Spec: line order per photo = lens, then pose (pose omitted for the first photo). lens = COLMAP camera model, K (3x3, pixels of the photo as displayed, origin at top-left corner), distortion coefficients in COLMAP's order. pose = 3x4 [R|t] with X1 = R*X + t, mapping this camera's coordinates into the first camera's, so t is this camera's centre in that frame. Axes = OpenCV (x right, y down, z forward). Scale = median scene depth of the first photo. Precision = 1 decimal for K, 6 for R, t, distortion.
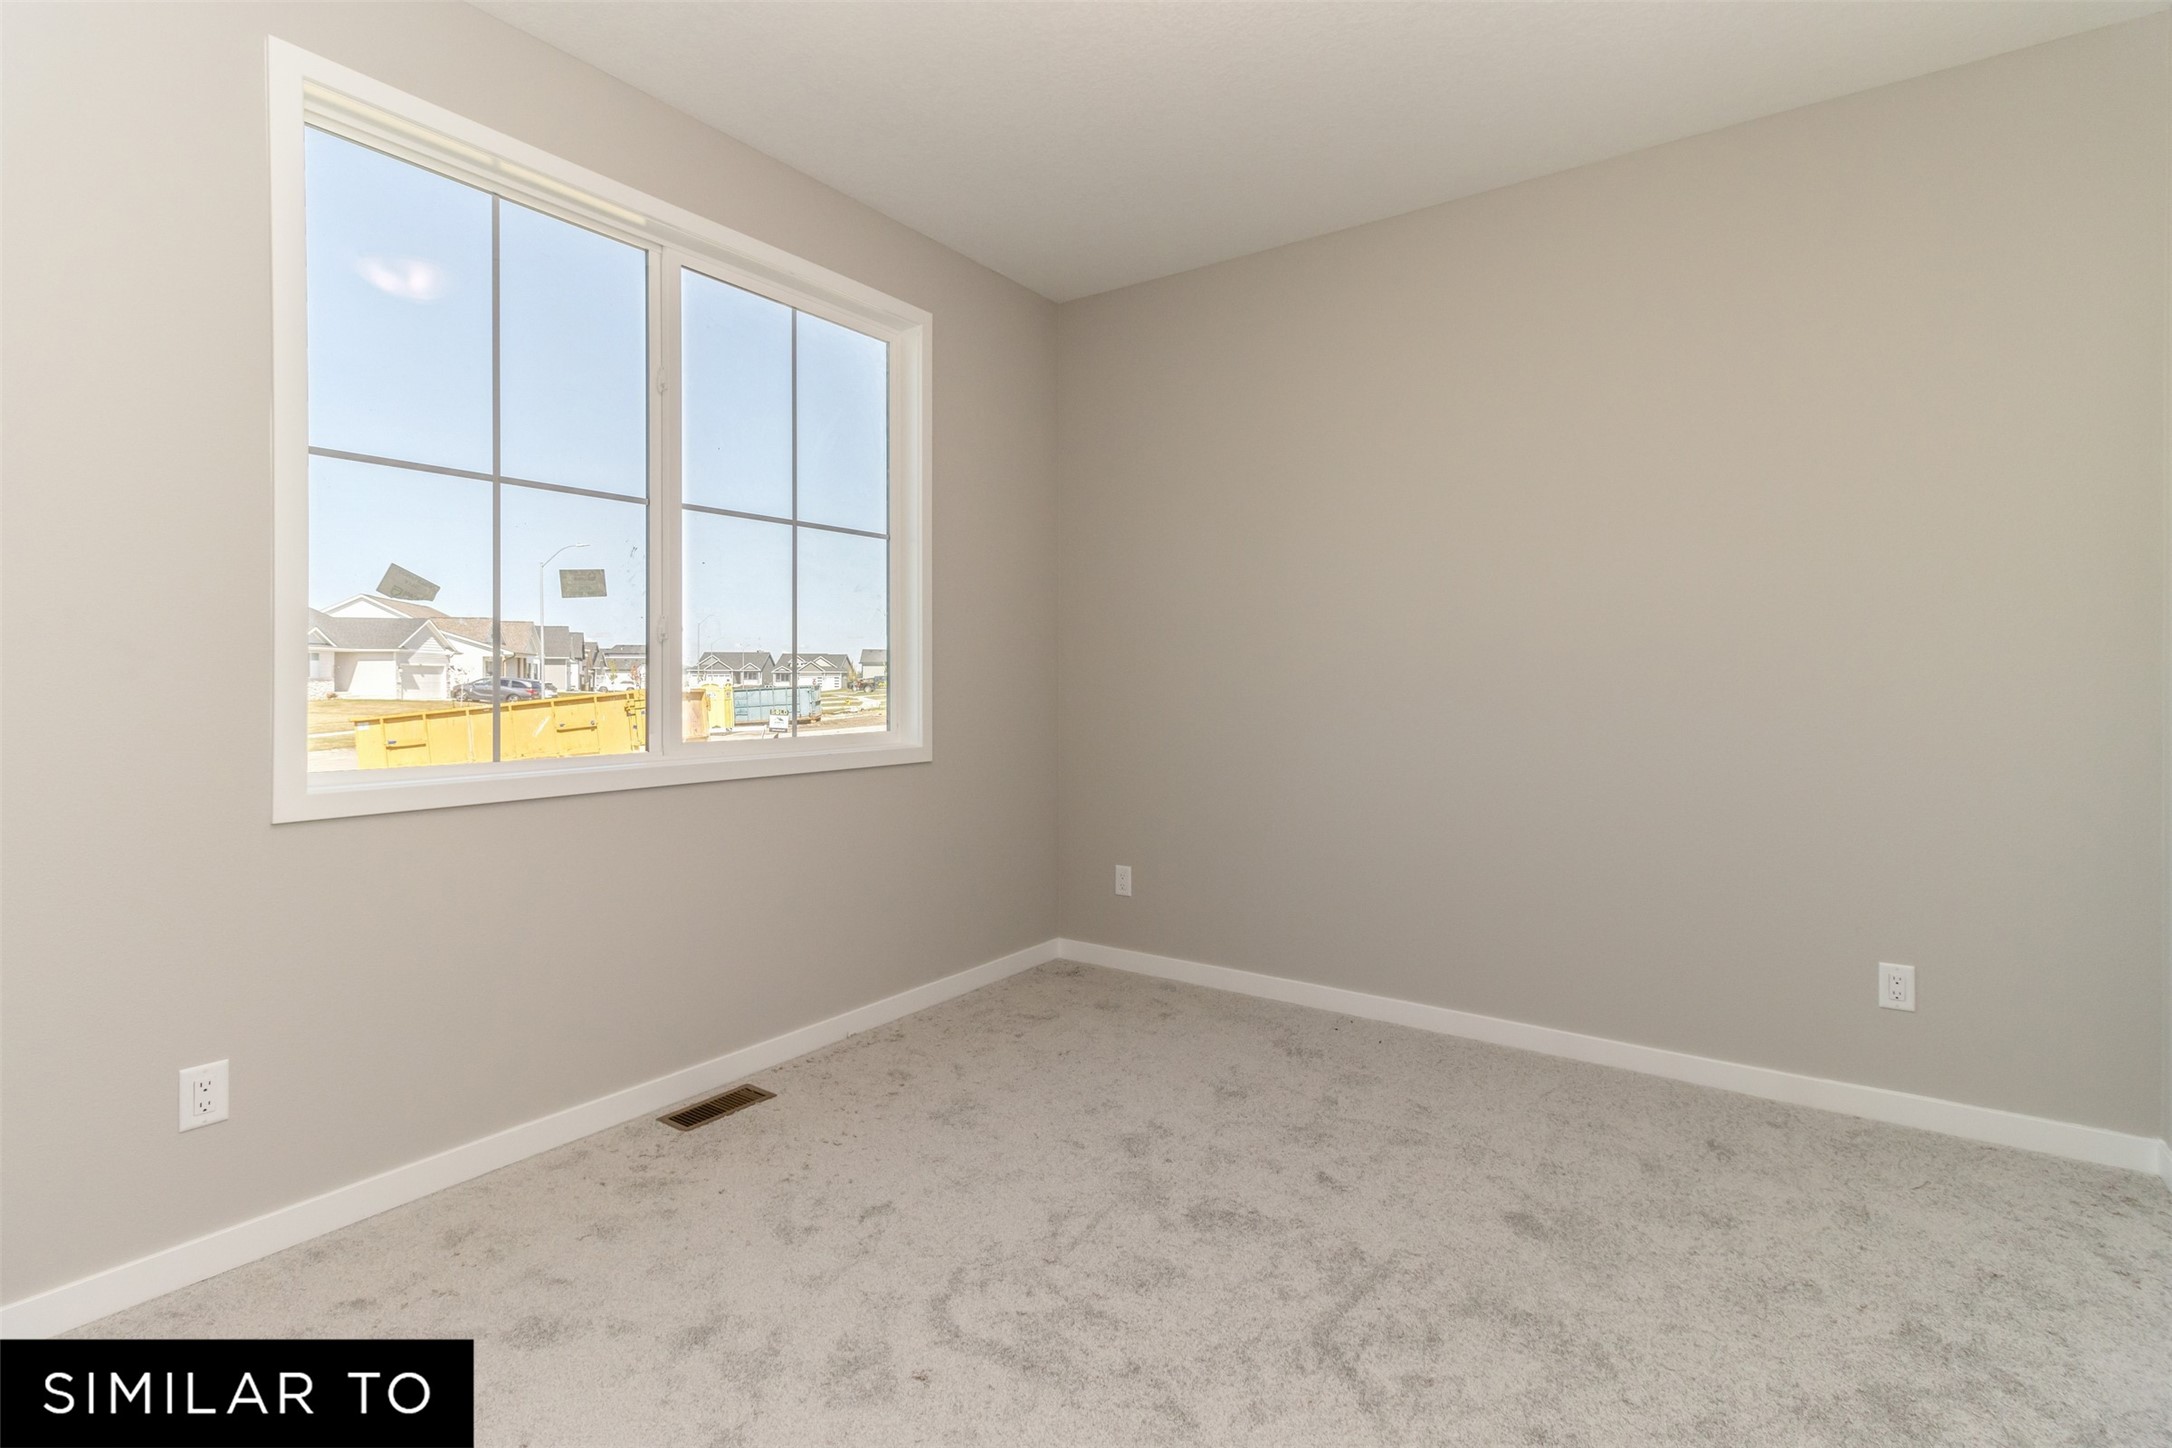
lens RADIAL K [[1012.8, 0, 1093.3], [0, 1012.8, 667.9], [0, 0, 1]] dist [0.004528, 0.000579]
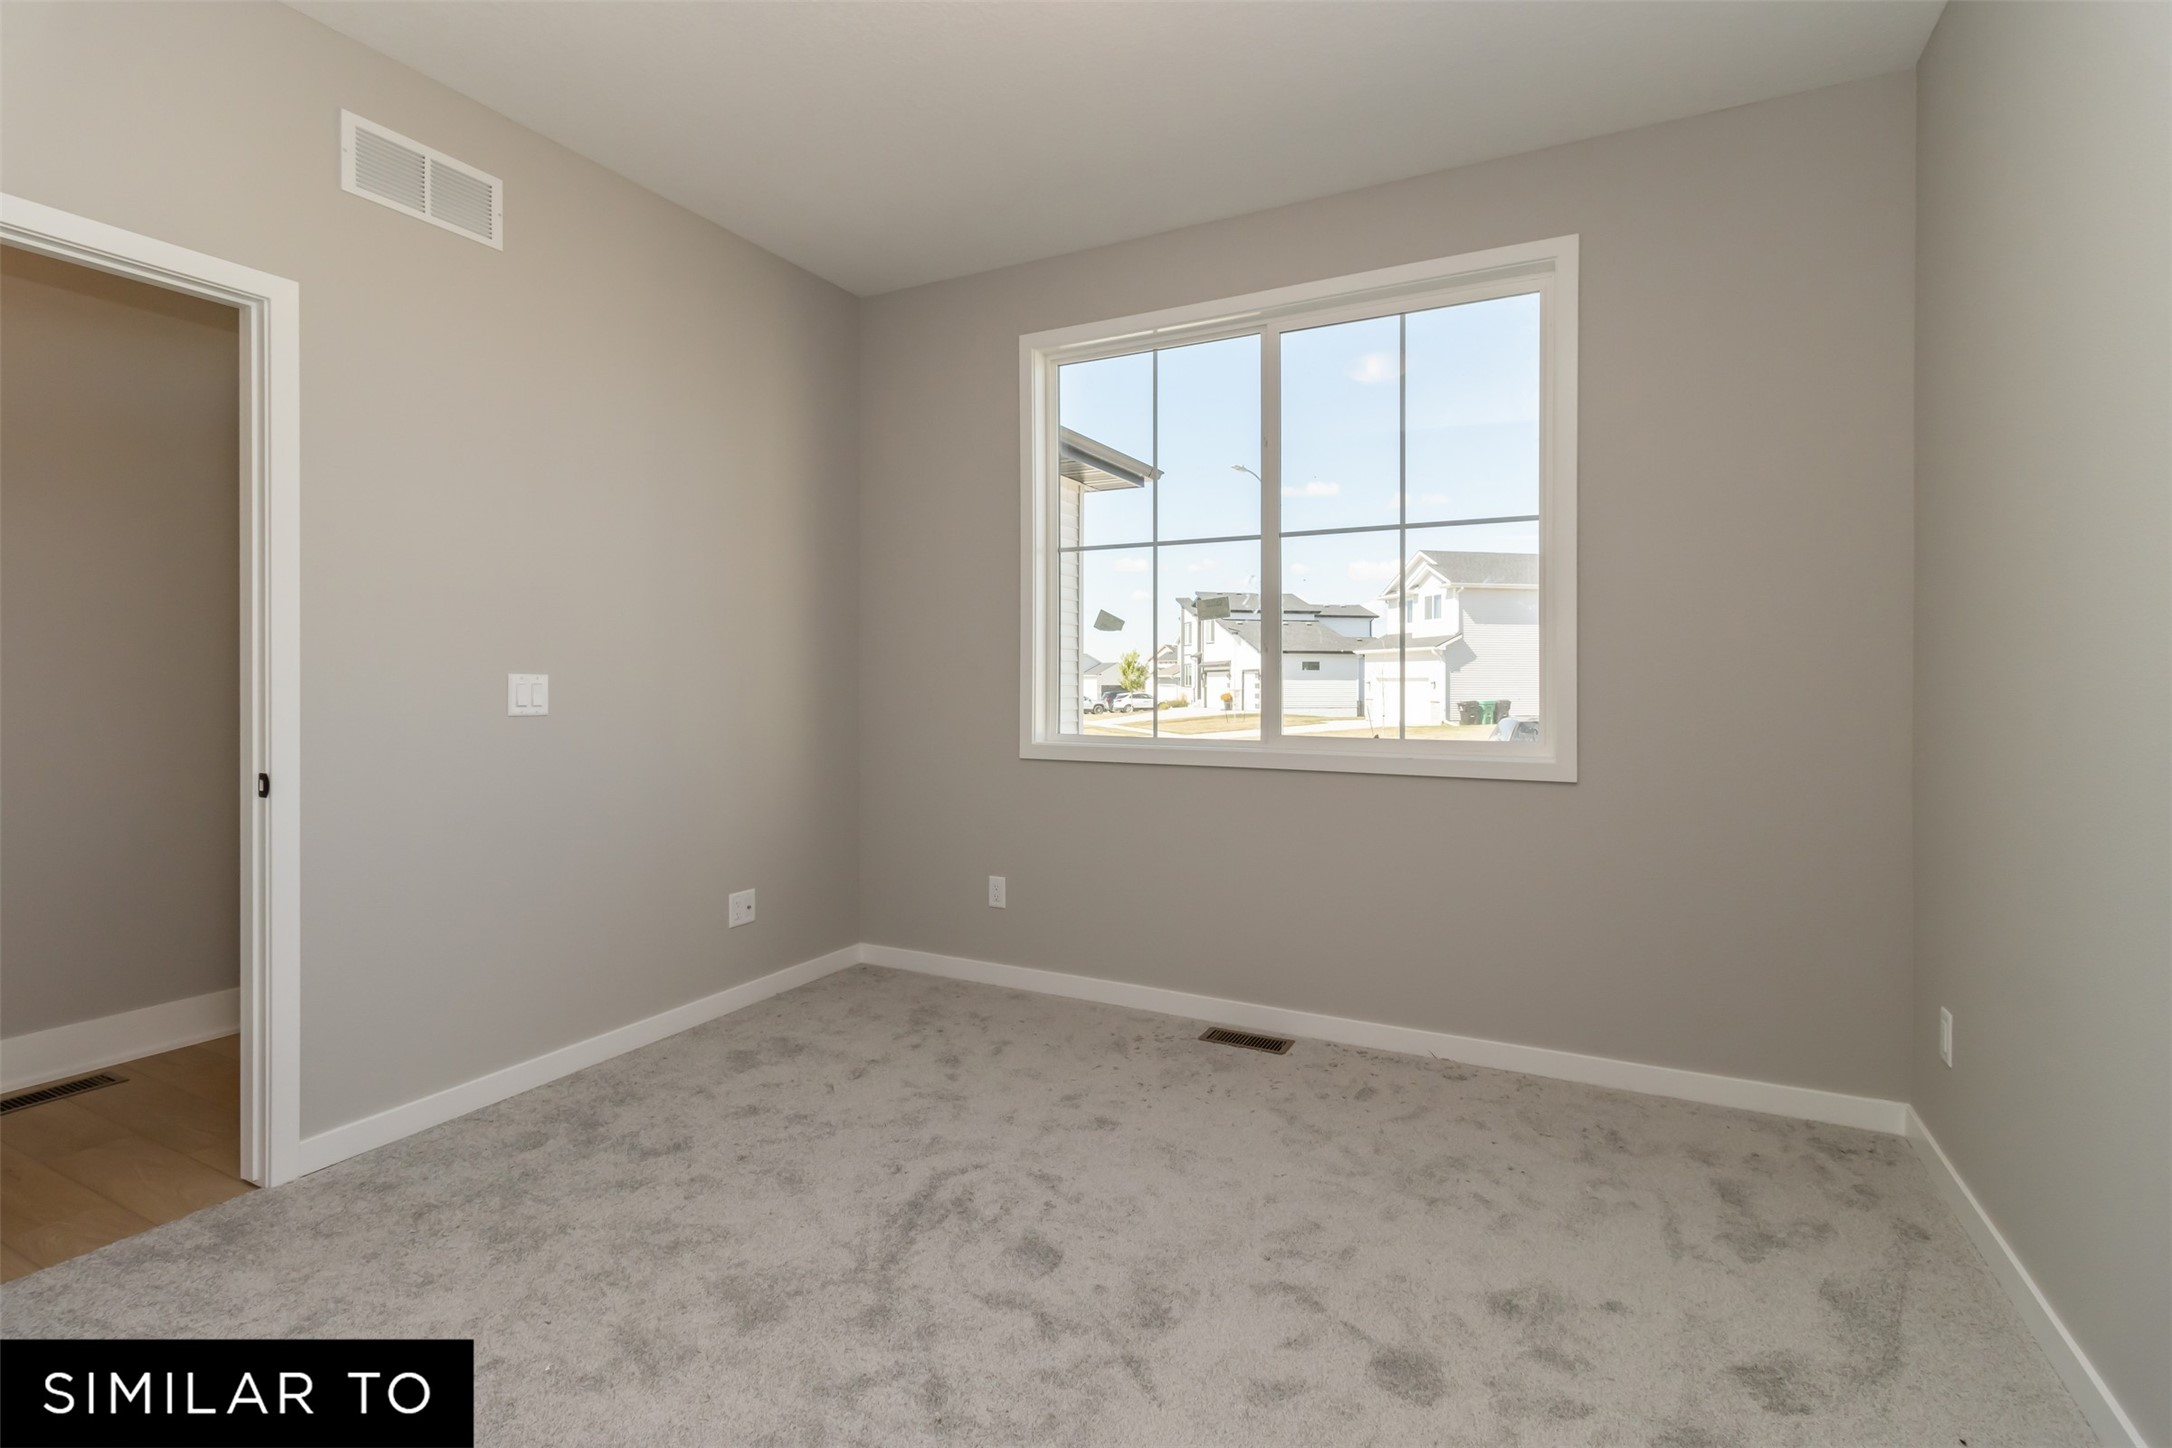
lens RADIAL K [[1012.8, 0, 1093.3], [0, 1012.8, 667.9], [0, 0, 1]] dist [0.004528, 0.000579]
pose [[0.143602, -0.009194, -0.989593, 0.782391], [0.008068, 0.999934, -0.008119, 0.003144], [0.989603, -0.006818, 0.143667, 0.650419]]
